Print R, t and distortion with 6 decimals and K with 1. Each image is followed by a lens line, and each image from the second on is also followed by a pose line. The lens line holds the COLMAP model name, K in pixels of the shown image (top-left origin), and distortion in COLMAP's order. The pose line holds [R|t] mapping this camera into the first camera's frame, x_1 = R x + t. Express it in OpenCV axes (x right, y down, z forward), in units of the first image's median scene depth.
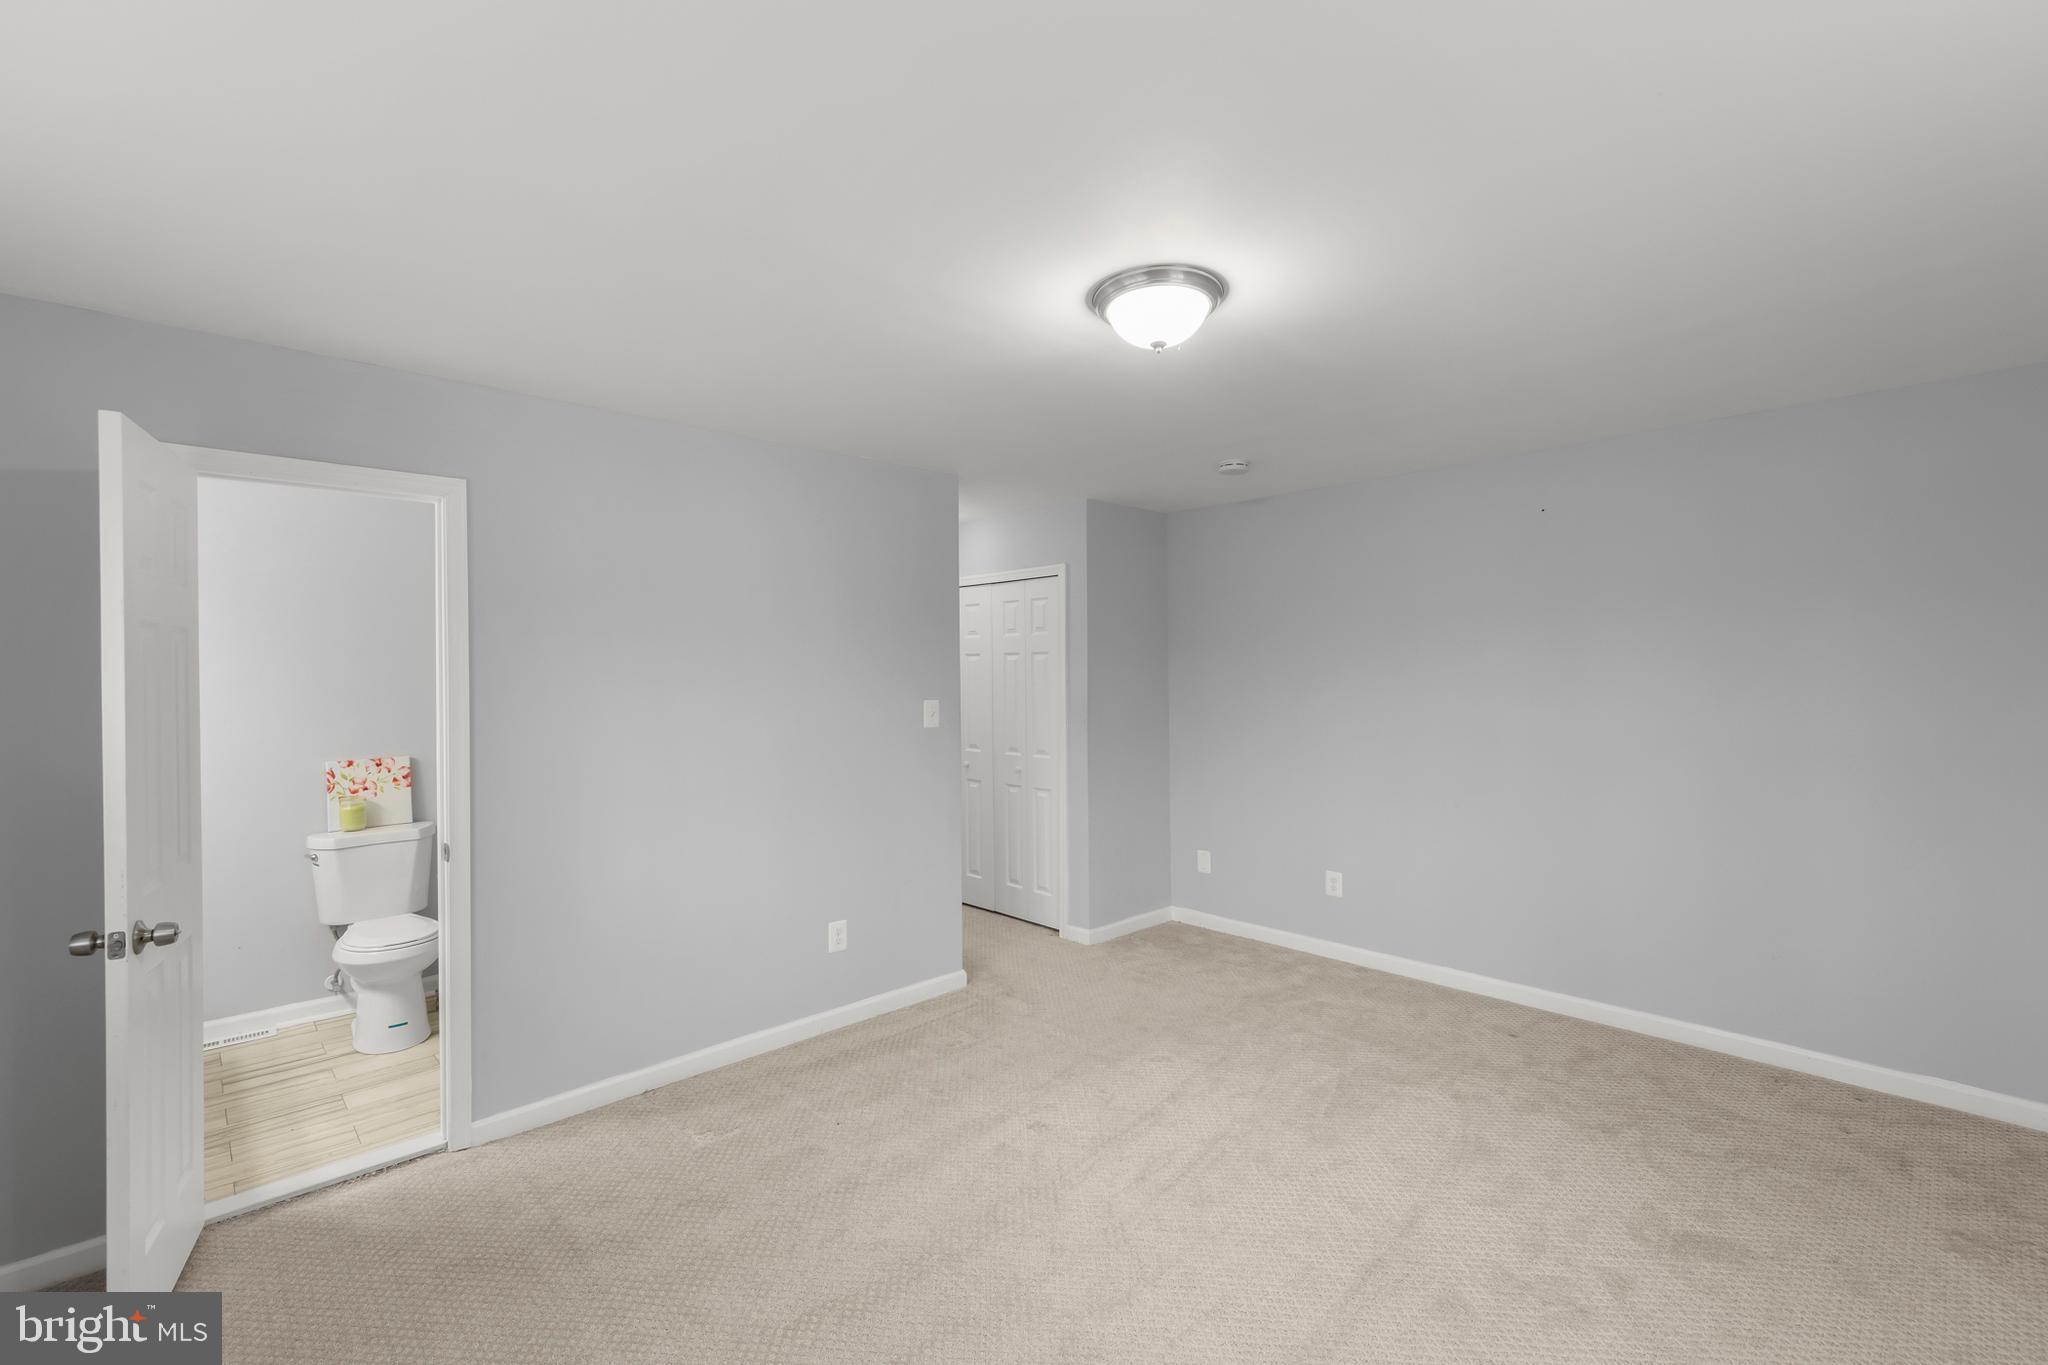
lens RADIAL K [[888.0, 0, 1029.1], [0, 888.0, 666.1], [0, 0, 1]] dist [0.000907, 0.000025]
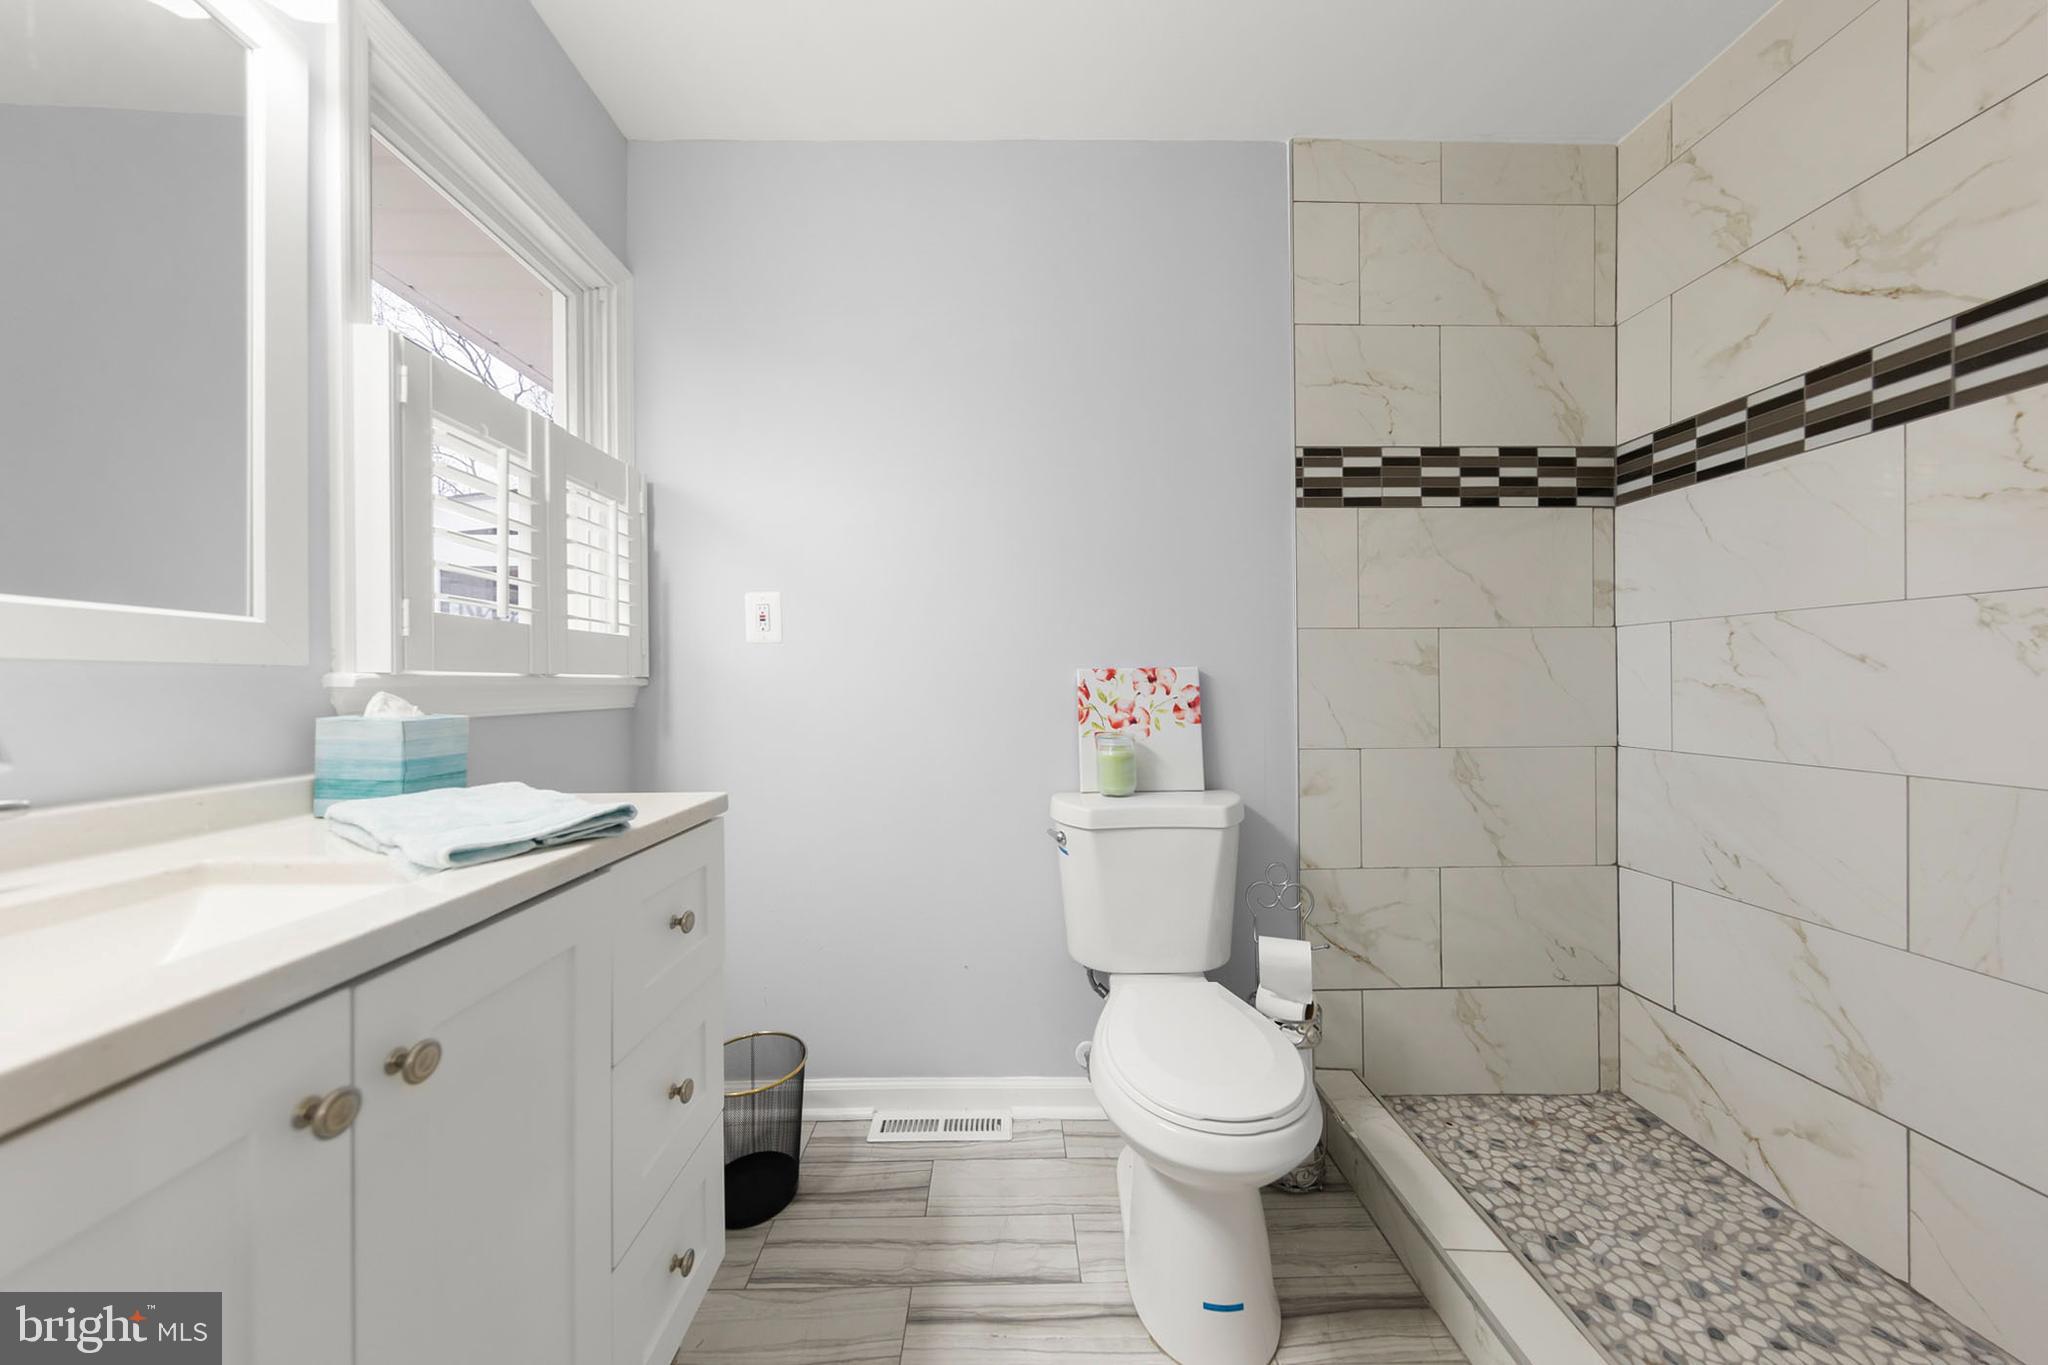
lens RADIAL K [[695.1, 0, 1018.1], [0, 695.1, 674.0], [0, 0, 1]] dist [-0.000085, -0.000006]
pose [[0.736354, 0.004553, -0.676581, -0.511660], [0.003173, 0.999943, 0.010183, 0.104997], [0.676589, -0.009645, 0.736298, 0.638872]]
